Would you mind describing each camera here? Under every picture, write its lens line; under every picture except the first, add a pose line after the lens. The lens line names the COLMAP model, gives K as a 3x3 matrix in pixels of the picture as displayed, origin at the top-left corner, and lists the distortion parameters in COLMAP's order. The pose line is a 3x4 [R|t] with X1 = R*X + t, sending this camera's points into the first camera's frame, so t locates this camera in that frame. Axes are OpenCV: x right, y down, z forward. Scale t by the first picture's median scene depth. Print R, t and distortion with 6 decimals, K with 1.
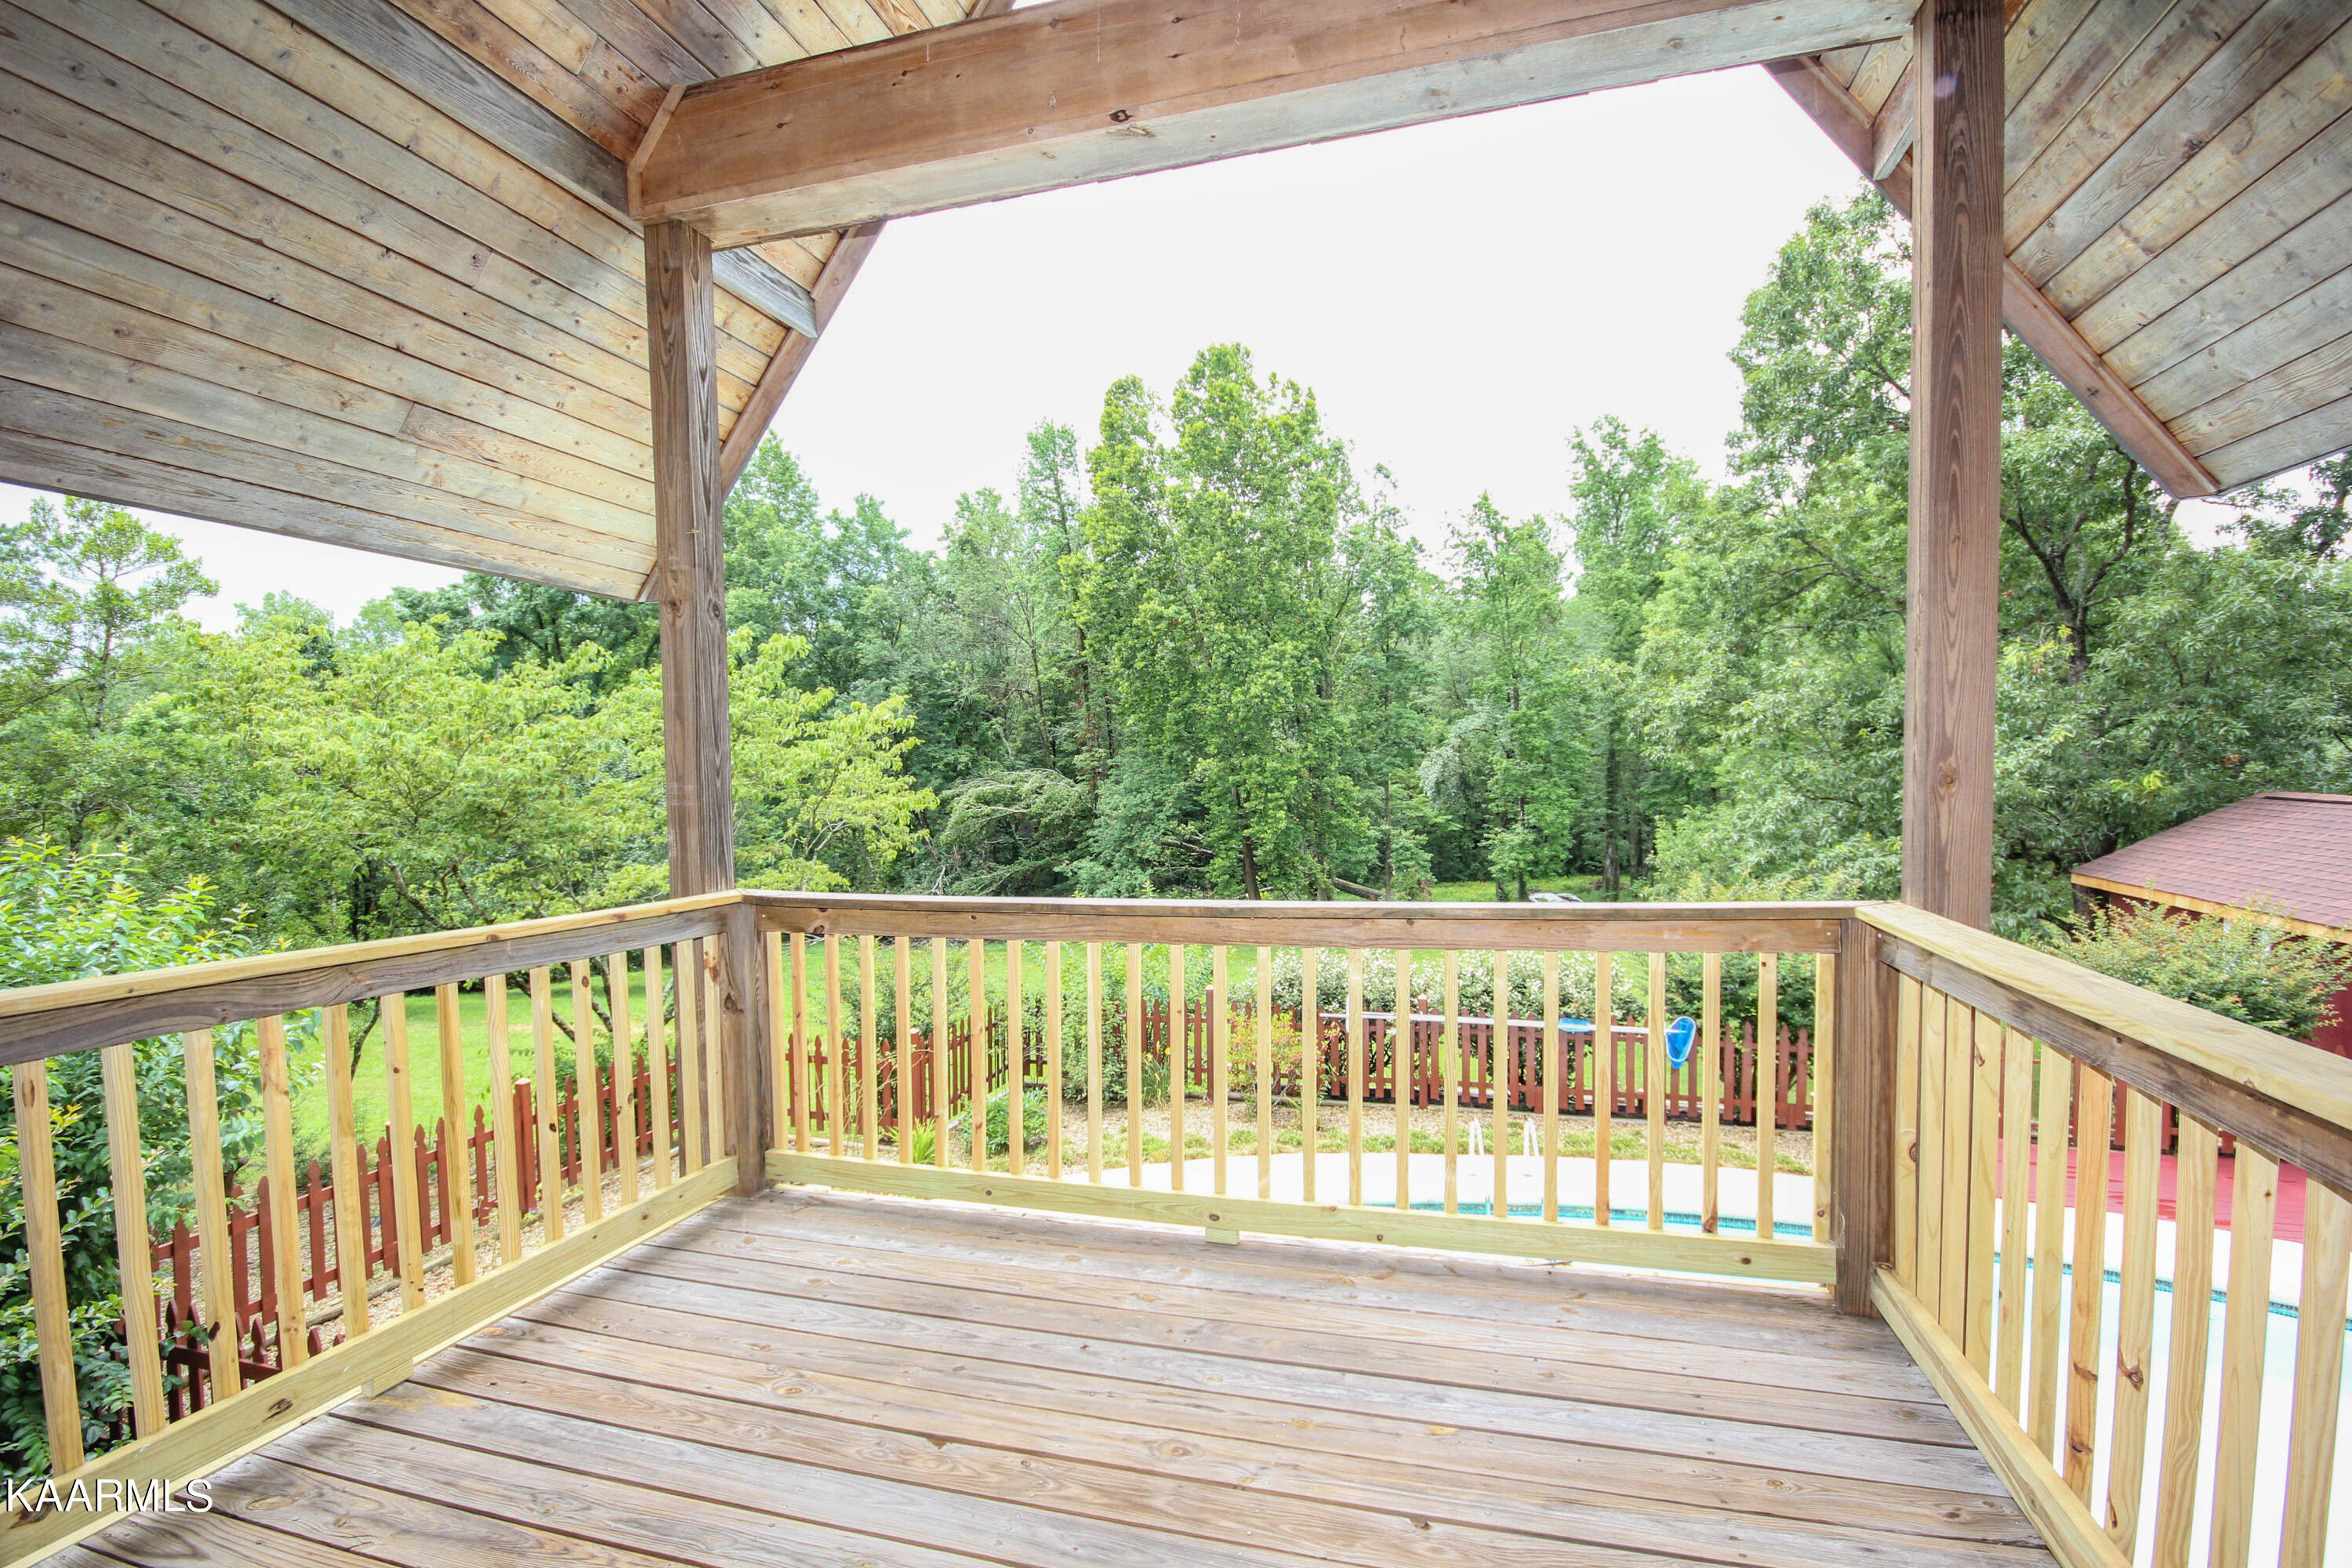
lens RADIAL K [[1114.0, 0, 1176.0], [0, 1114.0, 784.0], [0, 0, 1]] dist [-0.000406, 0.000010]
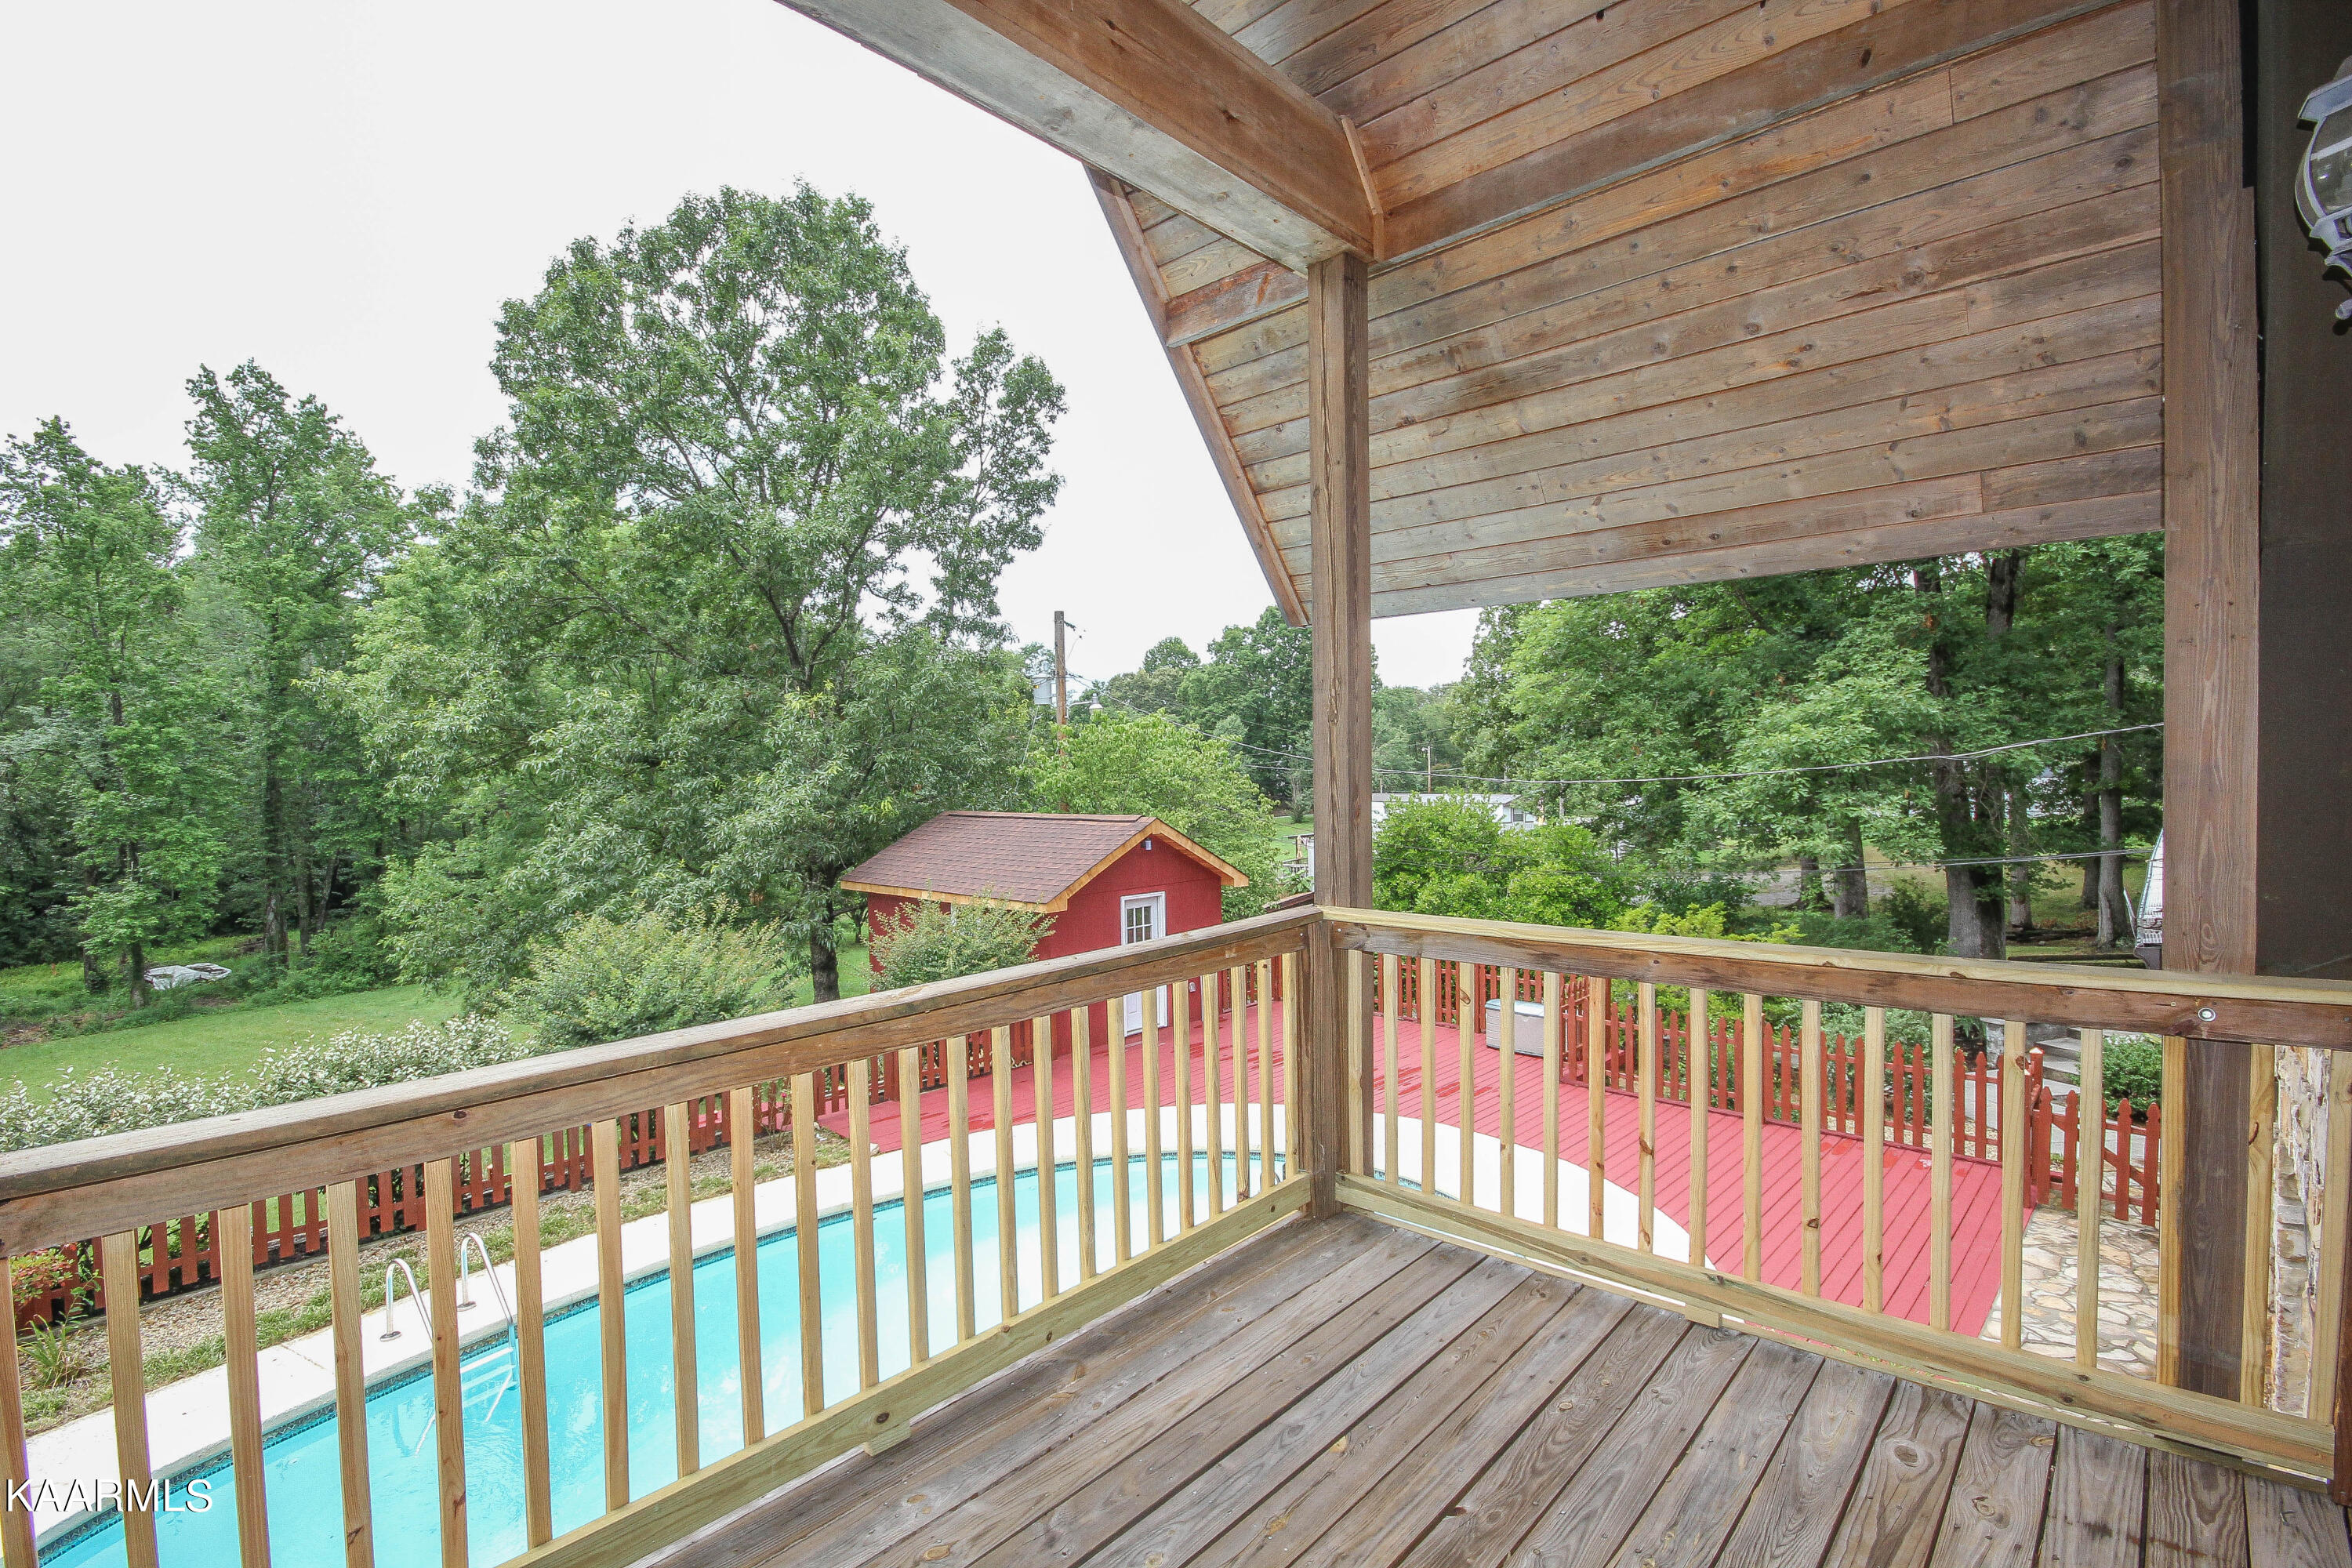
lens RADIAL K [[1114.0, 0, 1176.0], [0, 1114.0, 784.0], [0, 0, 1]] dist [-0.000406, 0.000010]
pose [[0.439939, -0.003889, 0.898019, -0.092763], [0.026163, 0.999622, -0.008488, -0.004770], [-0.897646, 0.027229, 0.439875, 0.079072]]
